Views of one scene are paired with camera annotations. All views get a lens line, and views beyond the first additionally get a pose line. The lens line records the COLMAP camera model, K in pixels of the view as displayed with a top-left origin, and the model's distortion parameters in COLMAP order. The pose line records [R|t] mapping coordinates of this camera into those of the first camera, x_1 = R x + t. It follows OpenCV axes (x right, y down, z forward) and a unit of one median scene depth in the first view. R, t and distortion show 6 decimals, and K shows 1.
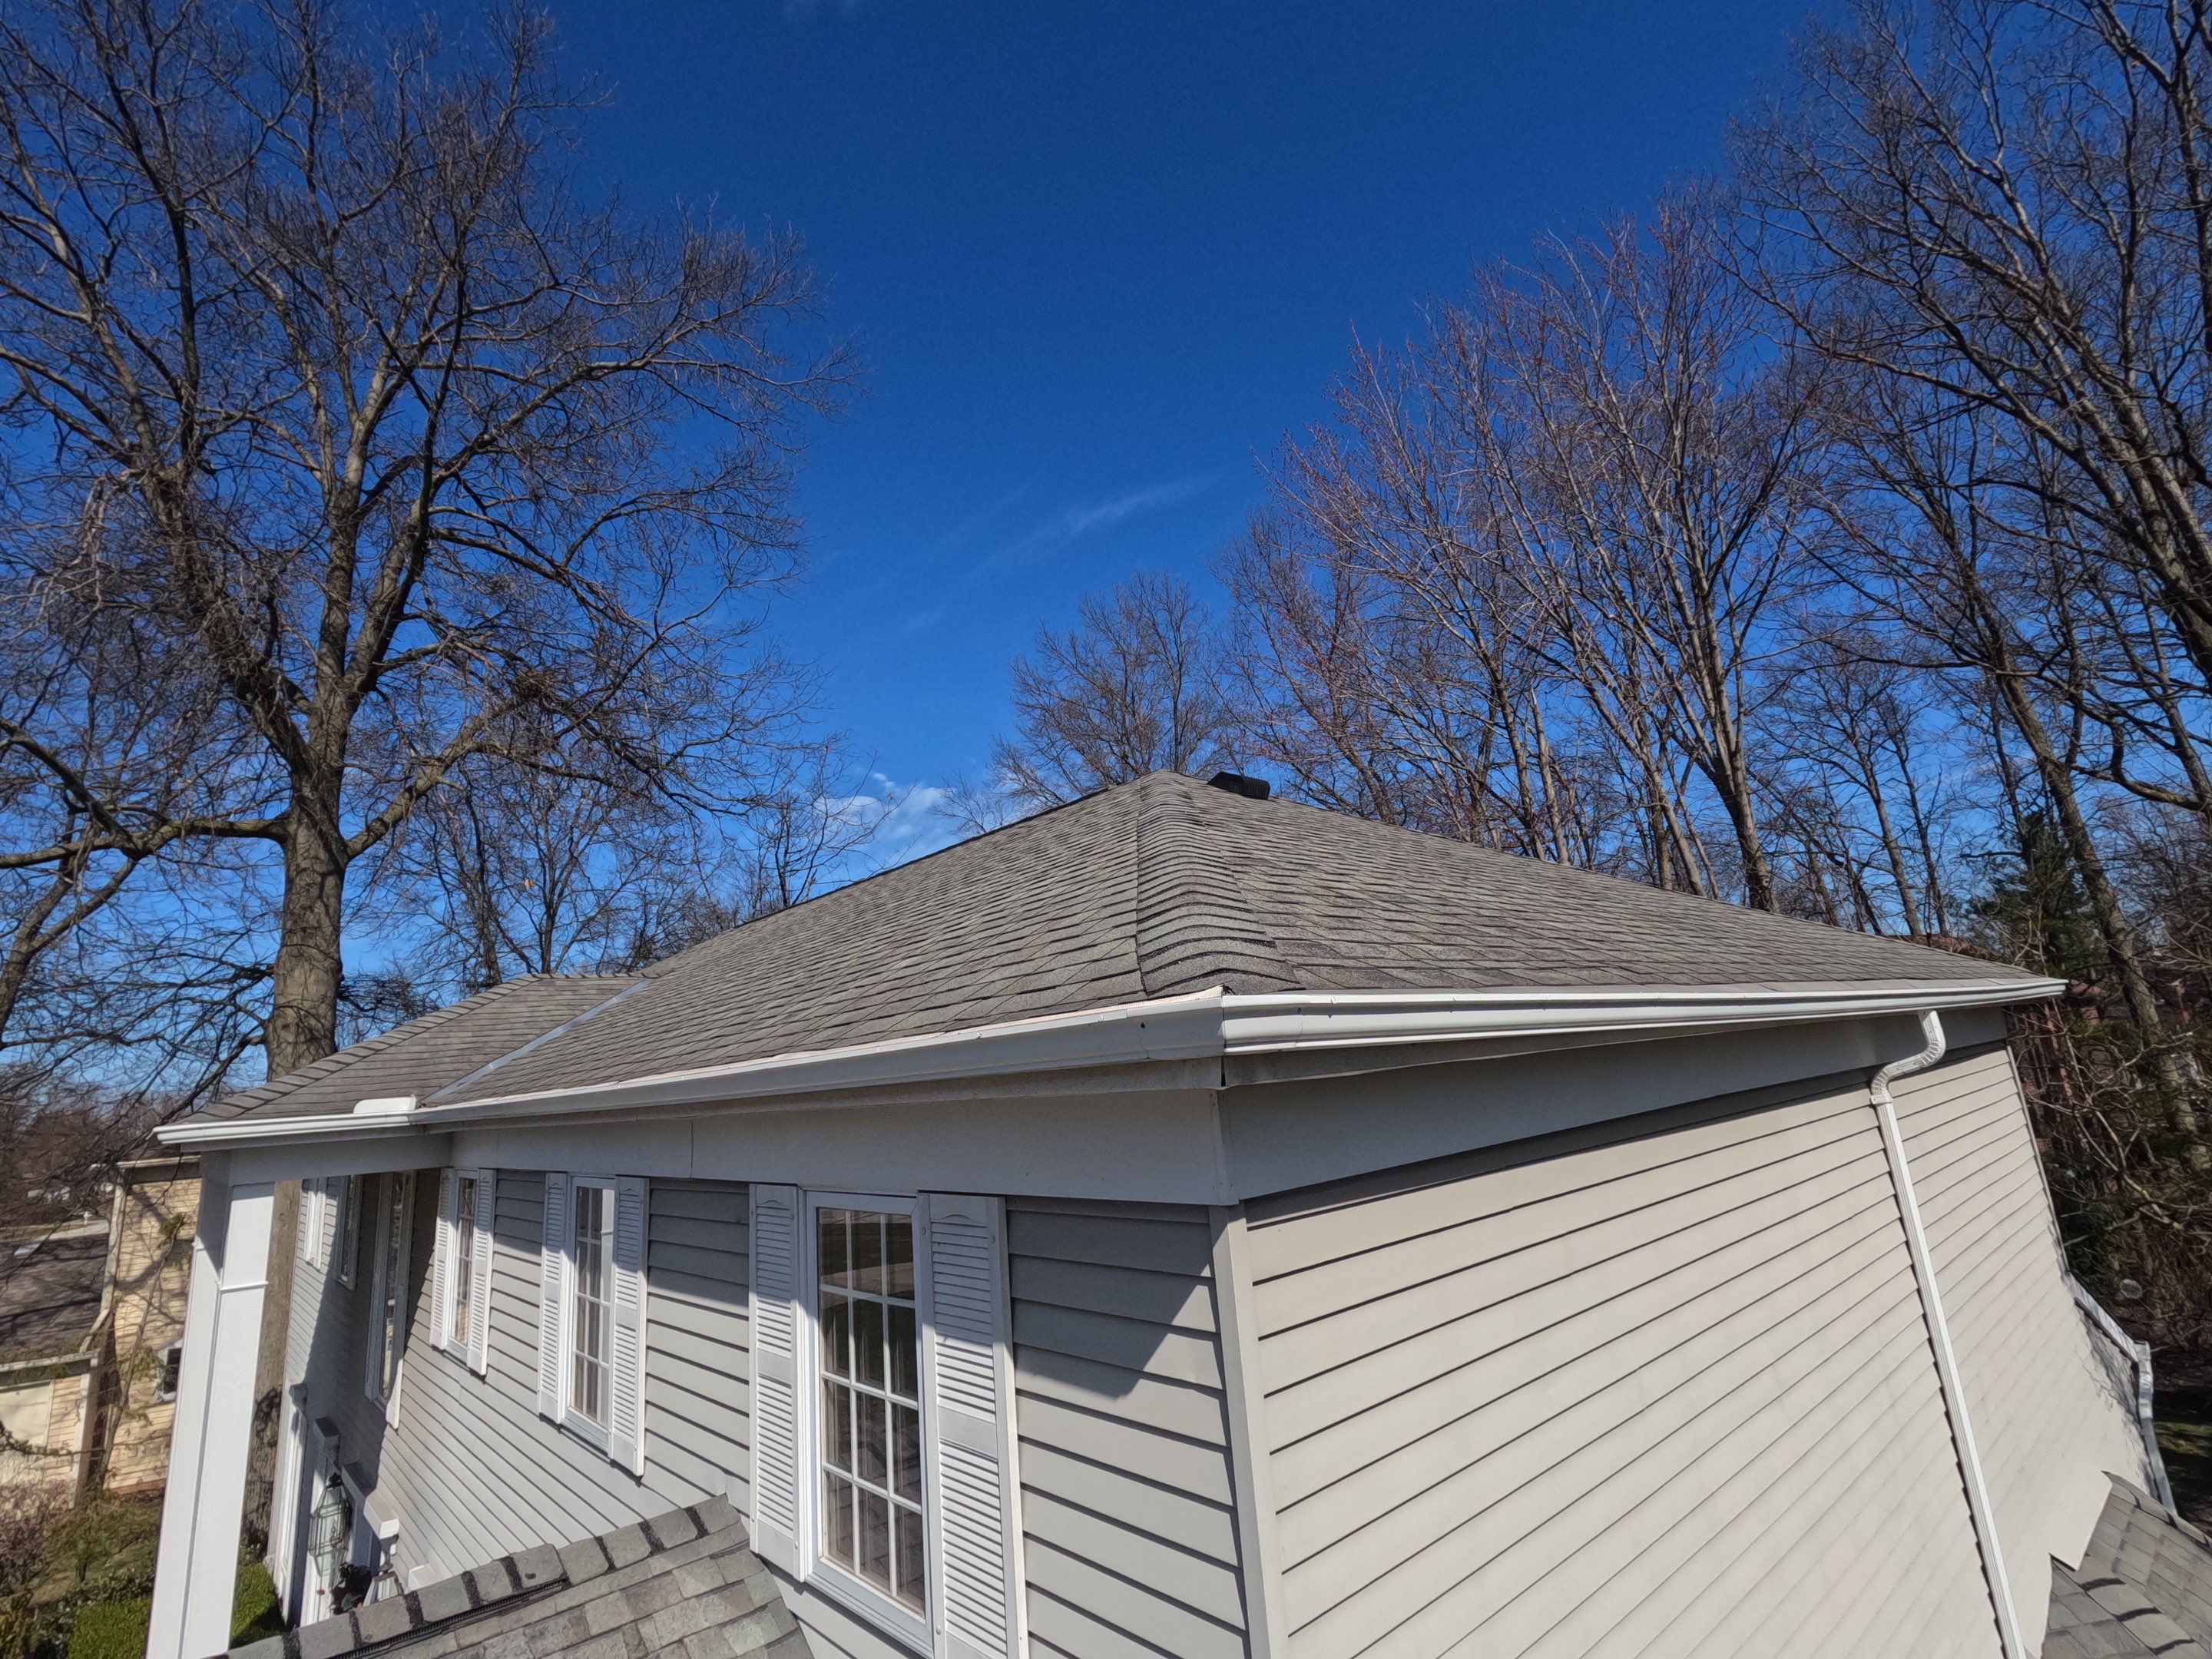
lens RADIAL K [[1061.5, 0, 1108.3], [0, 1061.5, 837.1], [0, 0, 1]] dist [0.003519, -0.000673]
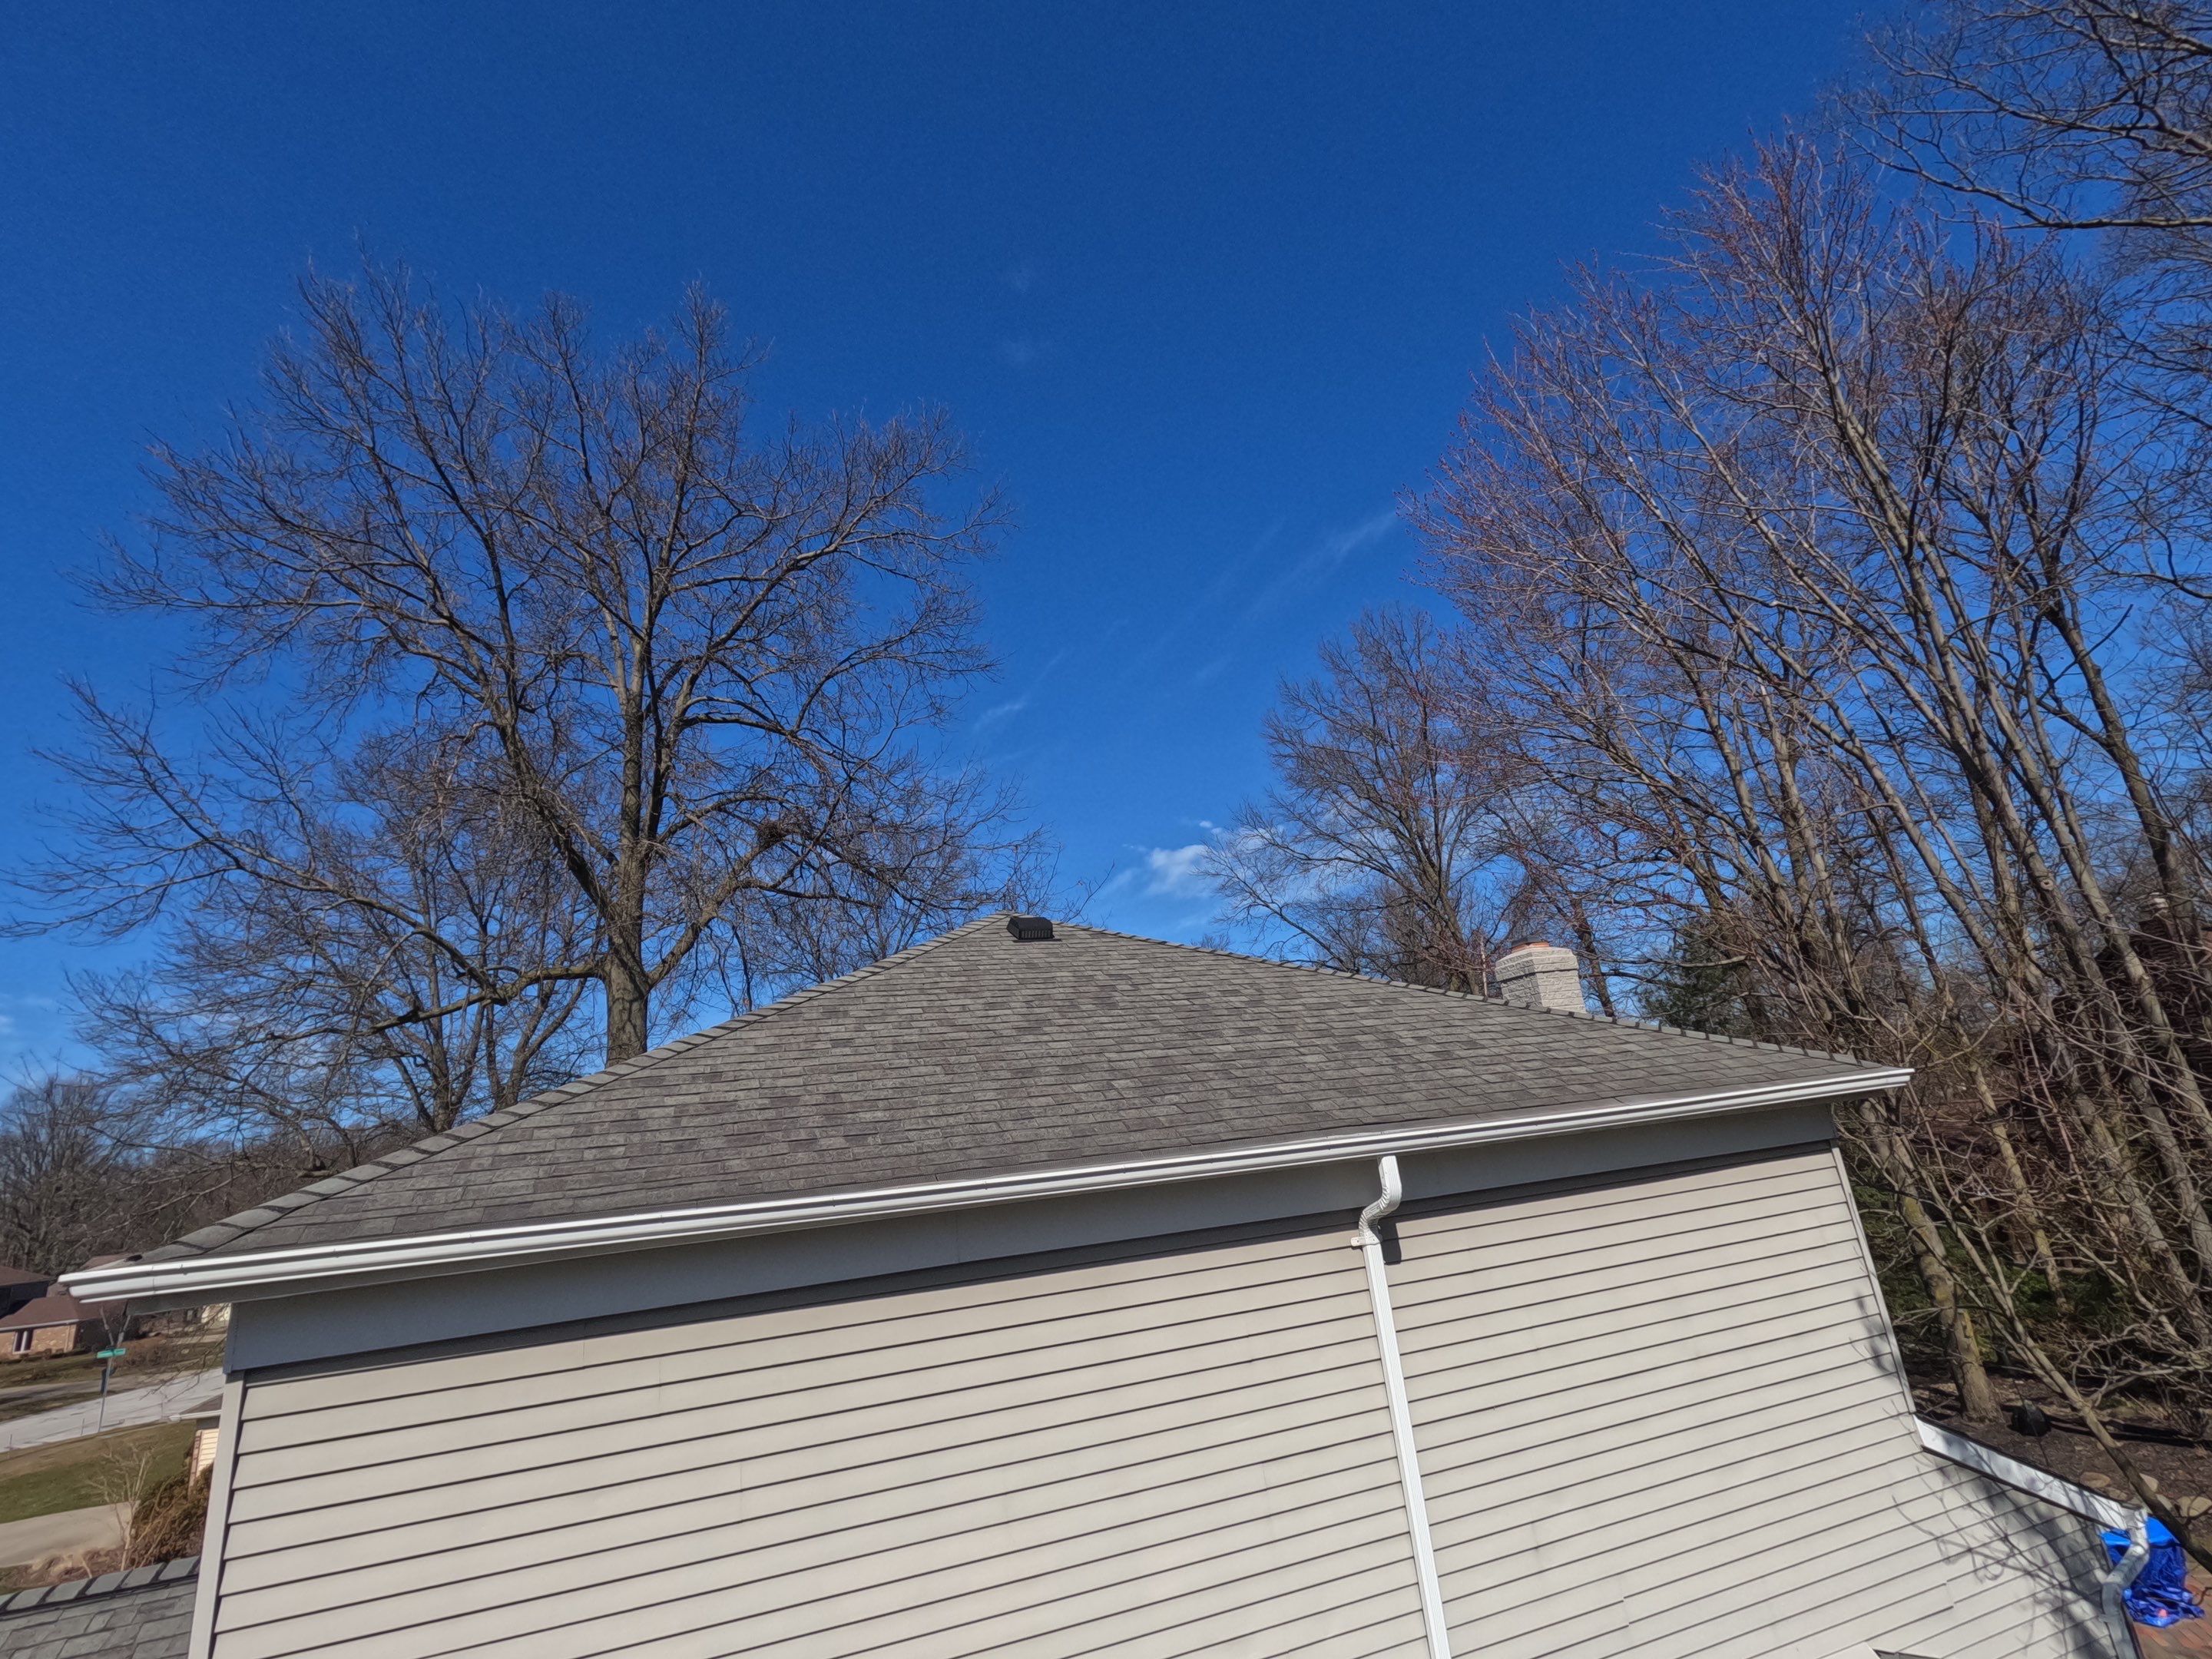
lens RADIAL K [[1061.5, 0, 1108.3], [0, 1061.5, 837.1], [0, 0, 1]] dist [0.003519, -0.000673]
pose [[0.934598, -0.119723, -0.334951, 0.258941], [0.108580, 0.992734, -0.051870, -0.033620], [0.338727, 0.012108, 0.940807, -0.016415]]
